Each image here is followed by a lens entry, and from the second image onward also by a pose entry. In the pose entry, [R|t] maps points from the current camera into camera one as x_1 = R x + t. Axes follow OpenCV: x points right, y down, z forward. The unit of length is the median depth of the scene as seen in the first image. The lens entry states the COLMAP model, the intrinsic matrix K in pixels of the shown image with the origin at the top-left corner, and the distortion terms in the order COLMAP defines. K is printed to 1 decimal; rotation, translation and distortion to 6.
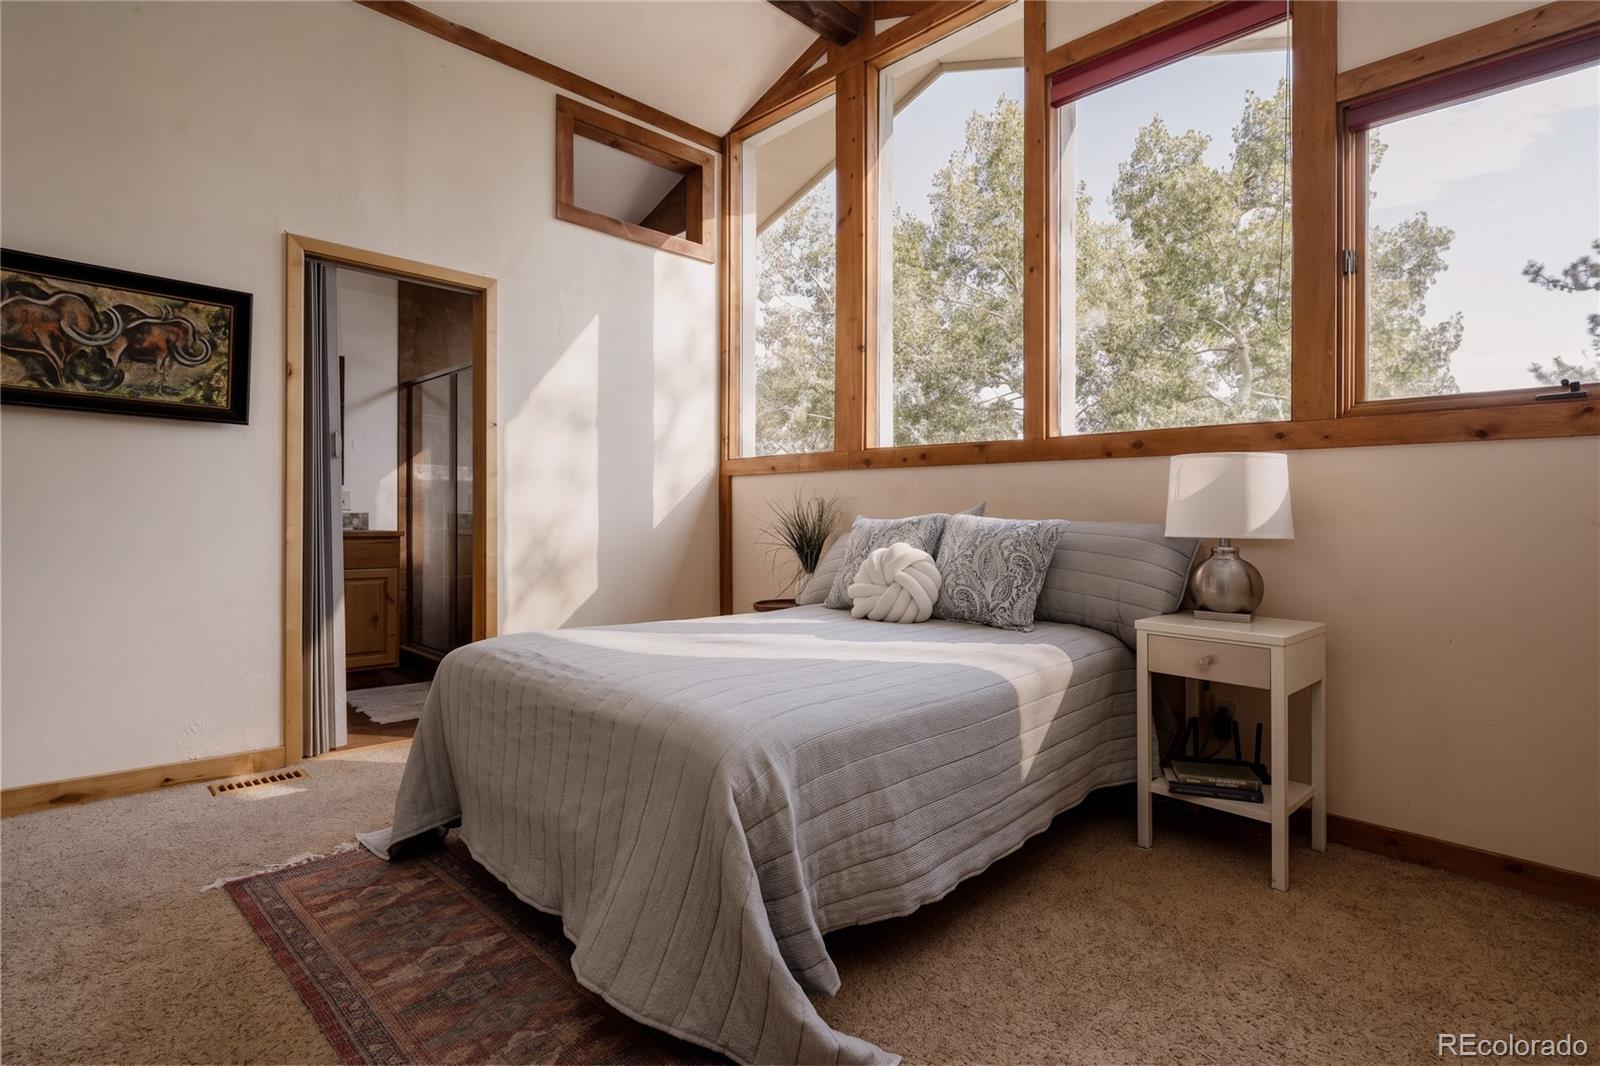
lens RADIAL K [[794.7, 0, 829.9], [0, 794.7, 515.2], [0, 0, 1]] dist [0.002795, -0.001357]
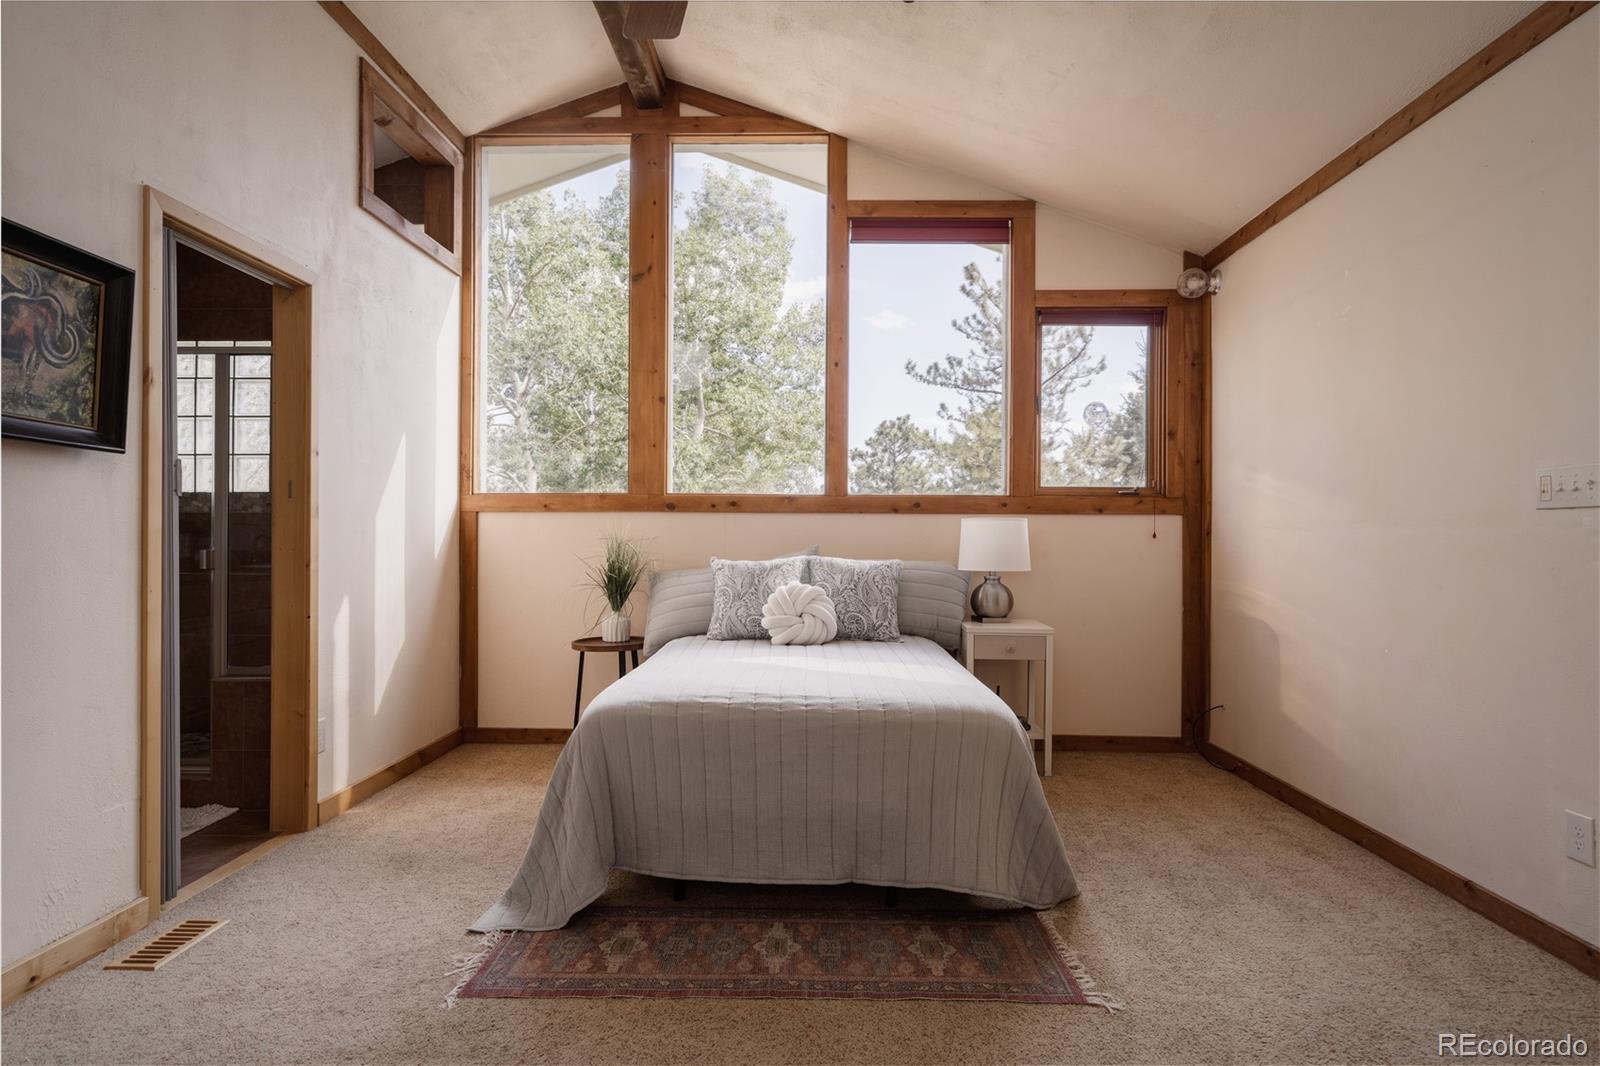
lens RADIAL K [[878.4, 0, 804.5], [0, 878.4, 540.8], [0, 0, 1]] dist [-0.002115, 0.003120]
pose [[0.716658, -0.009746, 0.697357, -0.870462], [-0.000842, 0.999890, 0.014840, -0.049552], [-0.697424, -0.011222, 0.716571, 0.013733]]
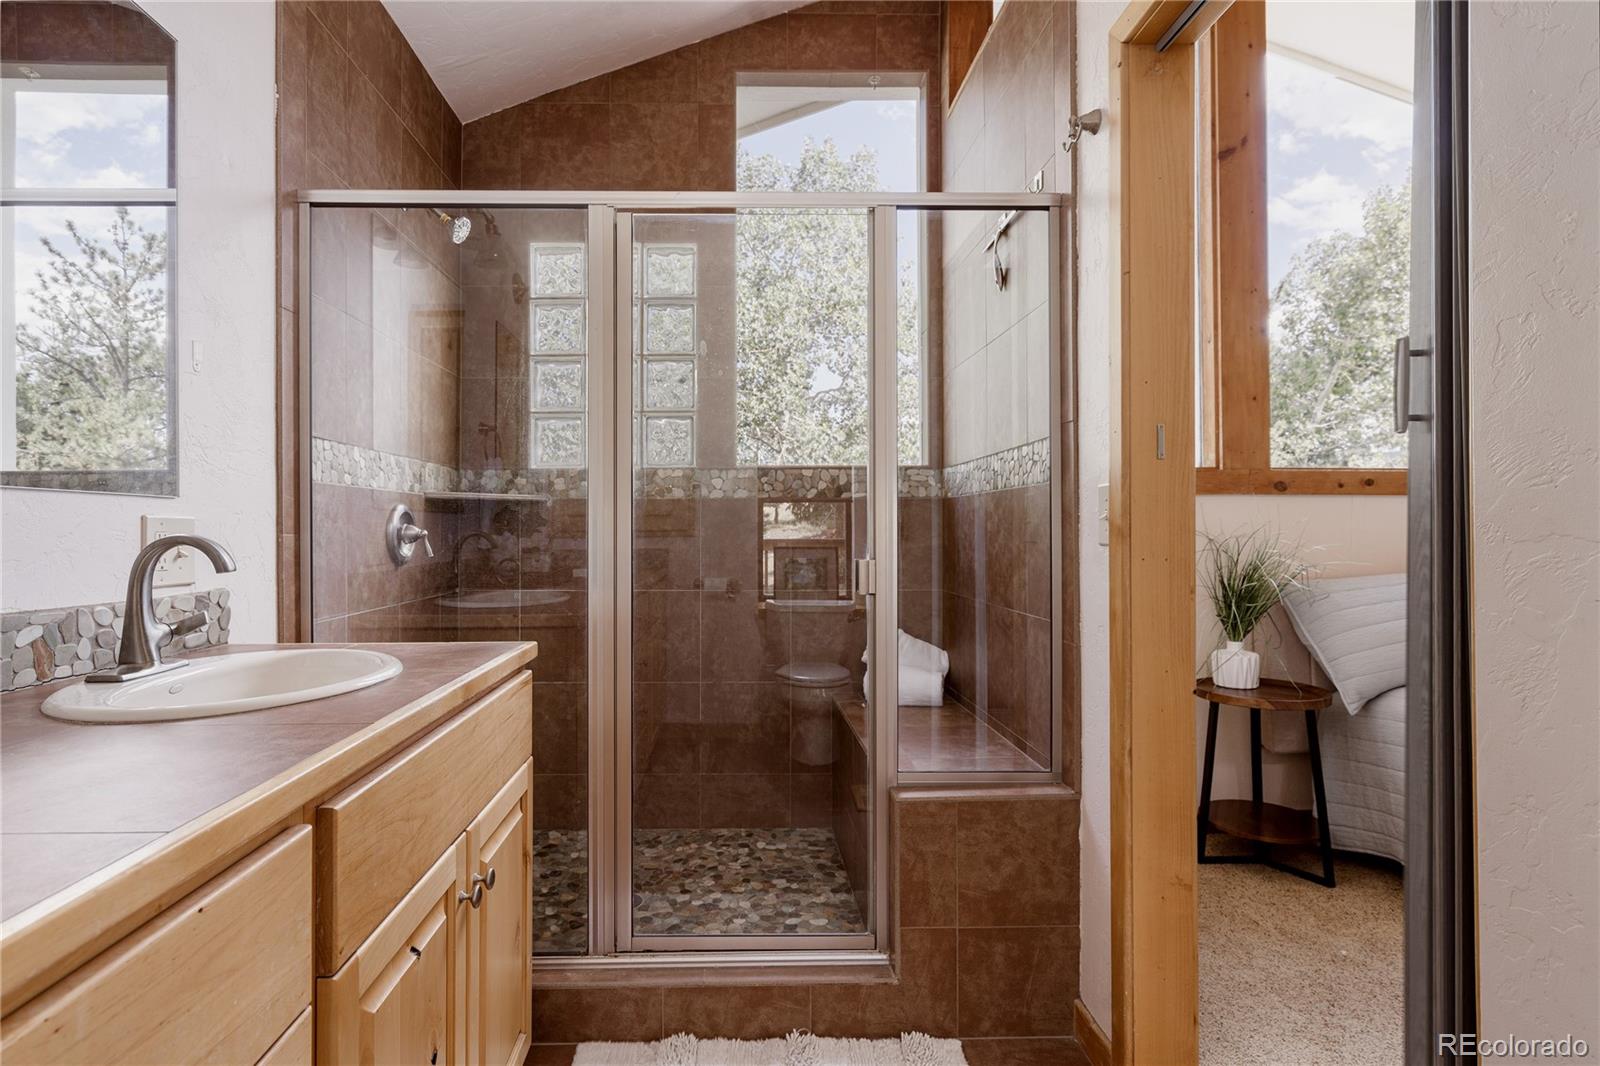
lens RADIAL K [[794.7, 0, 760.1], [0, 794.7, 545.5], [0, 0, 1]] dist [0.002795, -0.001357]
pose [[0.692974, -0.020064, 0.720683, -1.098191], [0.006020, 0.999739, 0.022045, -0.040246], [-0.720937, -0.010938, 0.692914, 1.087539]]
